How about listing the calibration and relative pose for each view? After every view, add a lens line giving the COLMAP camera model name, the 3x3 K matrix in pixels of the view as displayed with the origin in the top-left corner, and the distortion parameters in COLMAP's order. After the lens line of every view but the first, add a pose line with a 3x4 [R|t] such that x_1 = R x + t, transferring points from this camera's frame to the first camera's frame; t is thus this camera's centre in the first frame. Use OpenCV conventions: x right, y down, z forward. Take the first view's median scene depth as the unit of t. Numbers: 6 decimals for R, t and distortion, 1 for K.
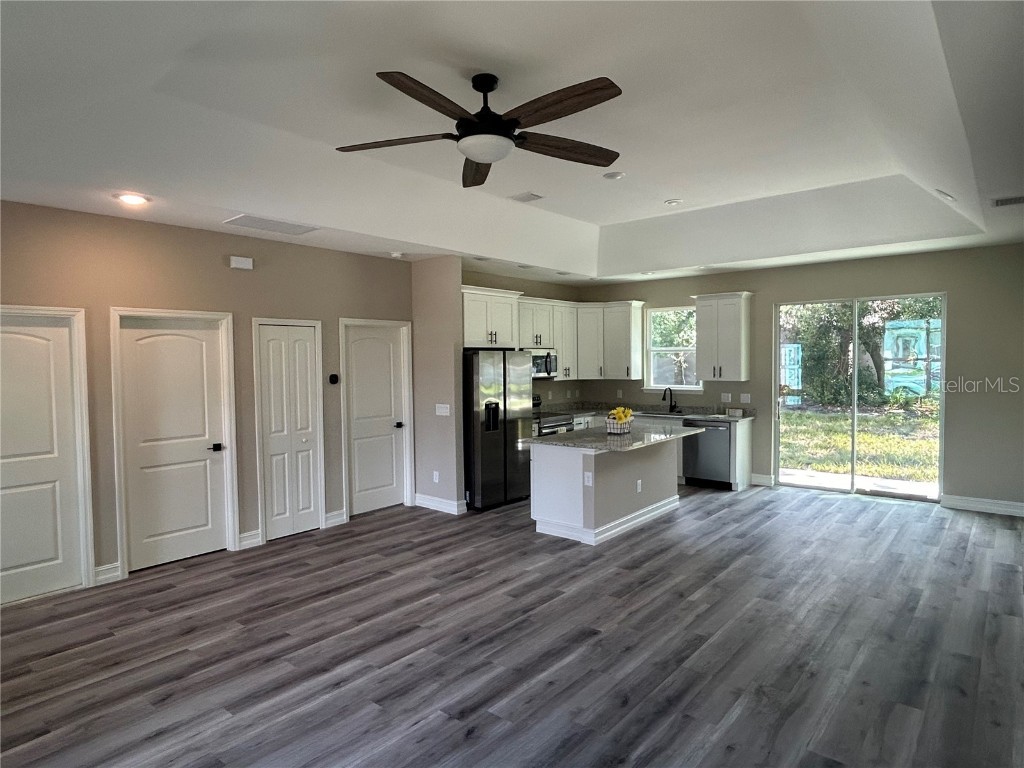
lens RADIAL K [[604.2, 0, 516.8], [0, 604.2, 380.0], [0, 0, 1]] dist [0.005866, 0.002336]
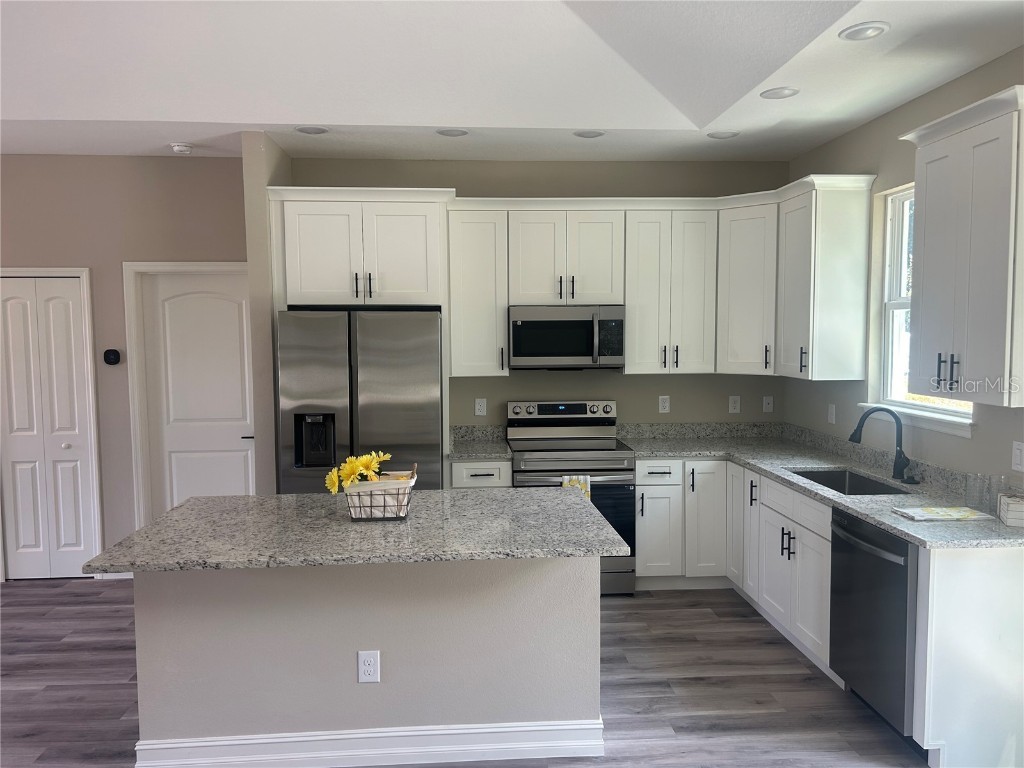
lens RADIAL K [[780.2, 0, 512.0], [0, 780.2, 386.4], [0, 0, 1]] dist [0.056710, -0.065990]
pose [[0.689940, 0.061197, -0.721275, 0.654825], [-0.026855, 0.997898, 0.058979, -0.033705], [0.723368, -0.021322, 0.690133, 0.780201]]
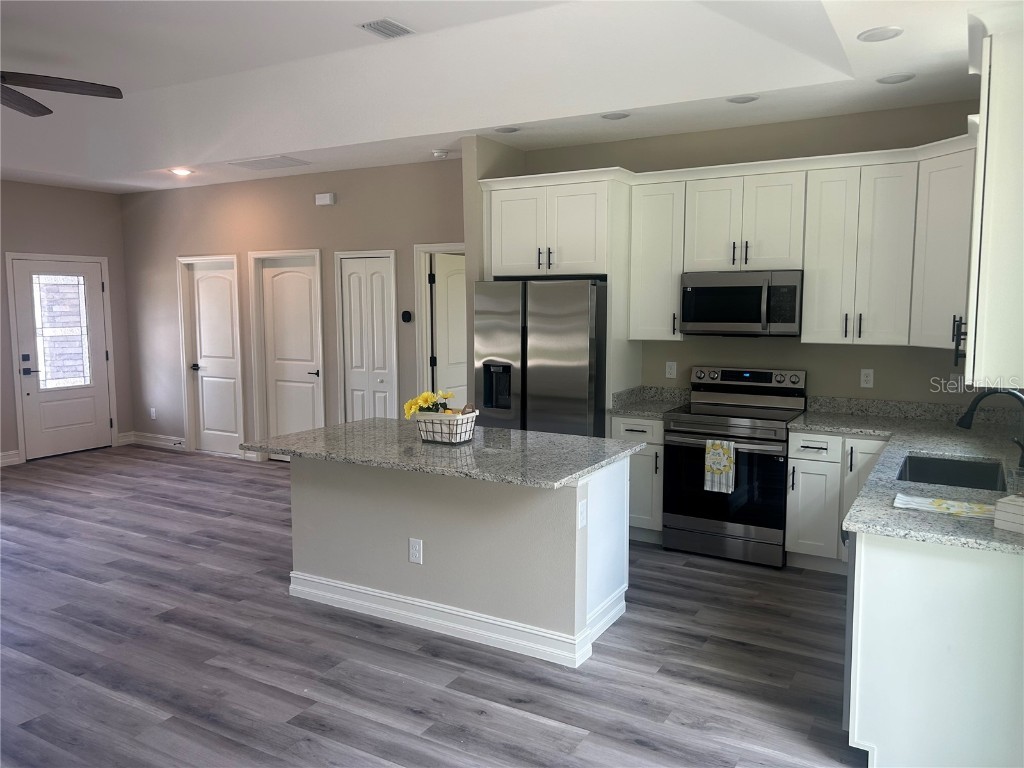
lens RADIAL K [[780.2, 0, 514.8], [0, 780.2, 378.4], [0, 0, 1]] dist [0.056710, -0.065990]
pose [[0.163743, 0.111051, -0.980233, 0.897609], [-0.034459, 0.993681, 0.106819, -0.041102], [0.985901, 0.016287, 0.166535, 1.041683]]
